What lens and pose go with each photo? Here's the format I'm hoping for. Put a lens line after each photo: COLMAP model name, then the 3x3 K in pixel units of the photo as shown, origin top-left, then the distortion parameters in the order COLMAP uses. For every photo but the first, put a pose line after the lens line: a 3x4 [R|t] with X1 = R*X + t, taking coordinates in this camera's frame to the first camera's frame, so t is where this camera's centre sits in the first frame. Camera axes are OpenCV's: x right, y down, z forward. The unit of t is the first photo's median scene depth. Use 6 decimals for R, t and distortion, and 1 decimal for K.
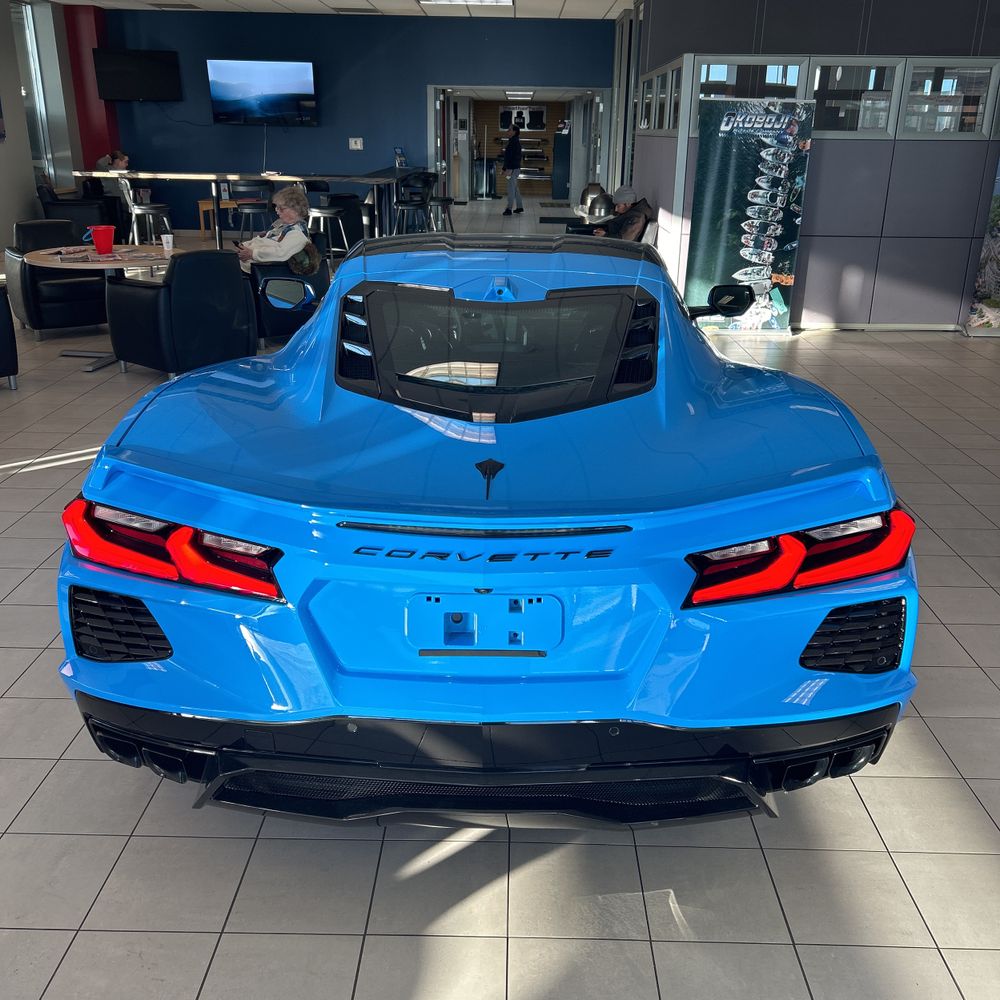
lens RADIAL K [[1012.9, 0, 503.1], [0, 1012.9, 504.7], [0, 0, 1]] dist [0.004585, 0.000000]
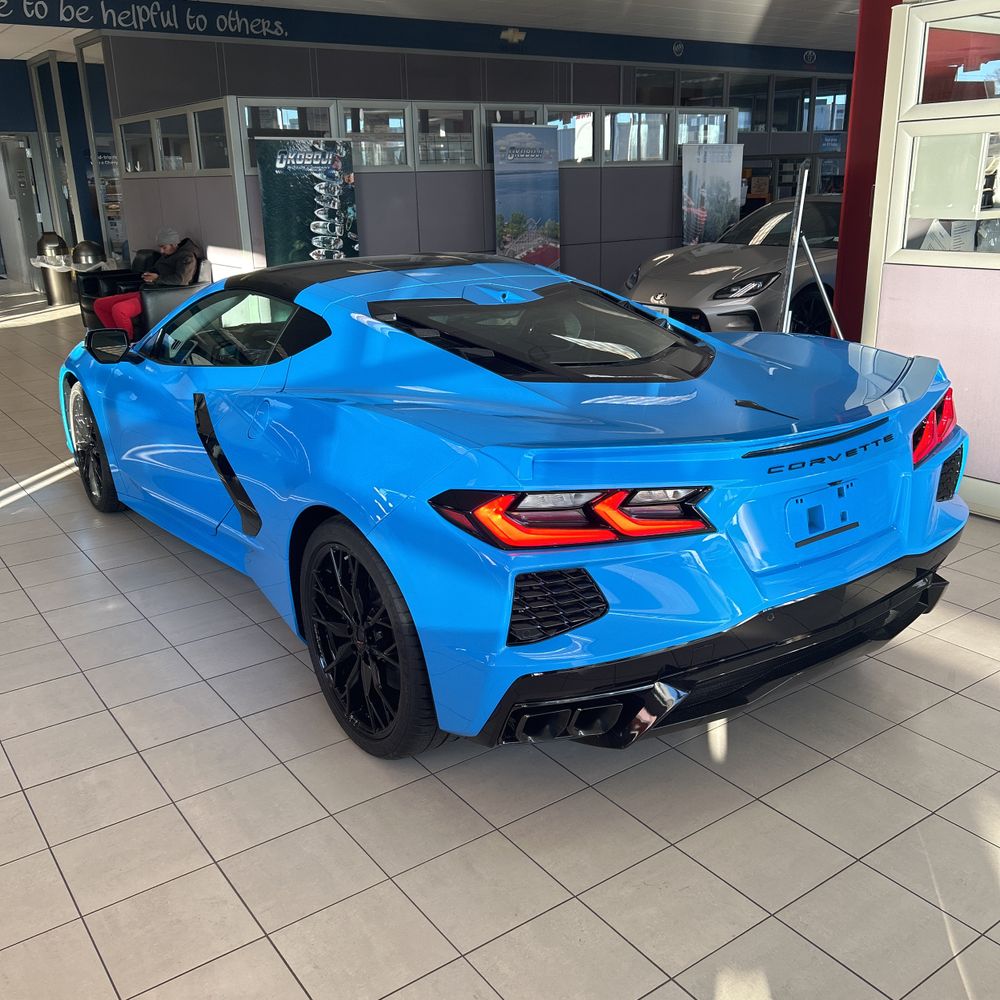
lens RADIAL K [[1012.9, 0, 499.8], [0, 1012.9, 507.1], [0, 0, 1]] dist [0.004585, 0.000000]
pose [[0.804902, -0.213060, 0.553840, -0.251356], [0.234084, 0.971636, 0.033587, -0.007125], [-0.545287, 0.102610, 0.831946, 0.032091]]
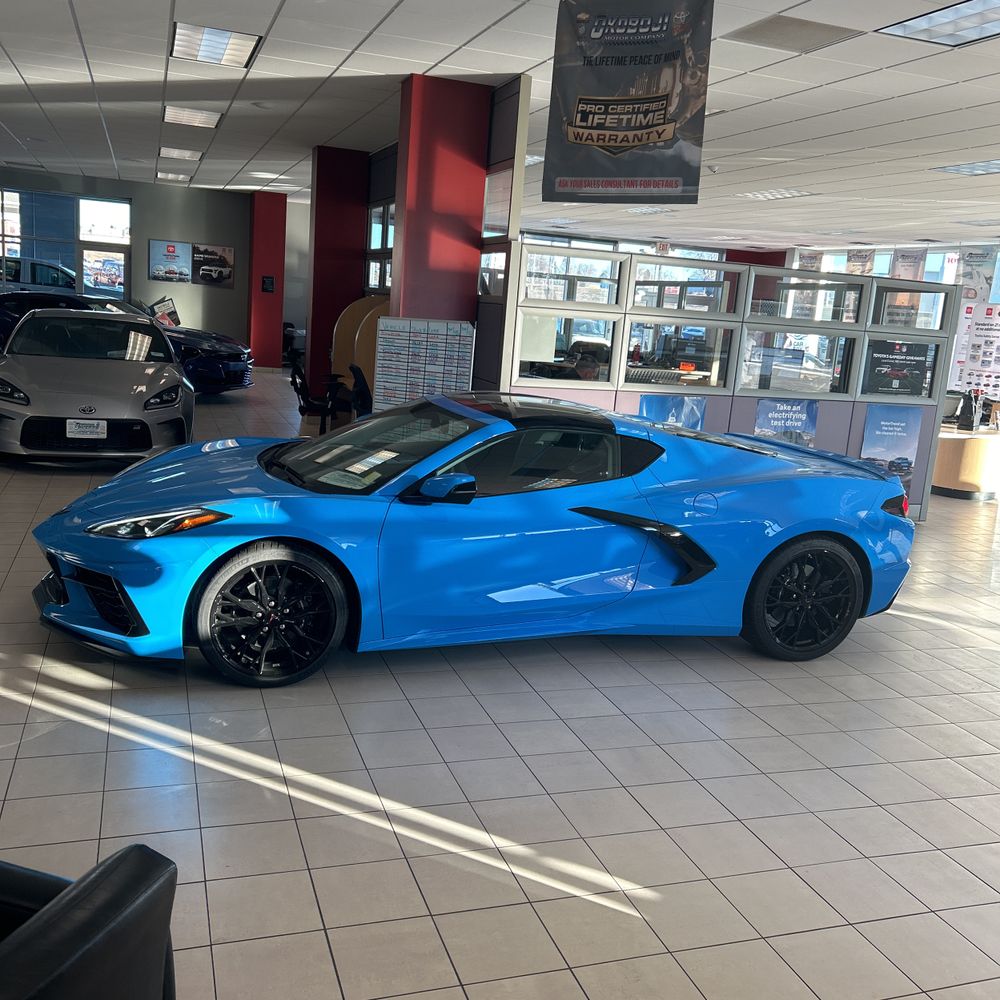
lens RADIAL K [[1012.9, 0, 502.0], [0, 1012.9, 490.4], [0, 0, 1]] dist [0.004585, 0.000000]
pose [[-0.343766, -0.210617, 0.915131, -0.618077], [0.243214, 0.921301, 0.303399, -0.269087], [-0.907012, 0.326872, -0.265487, 0.662531]]
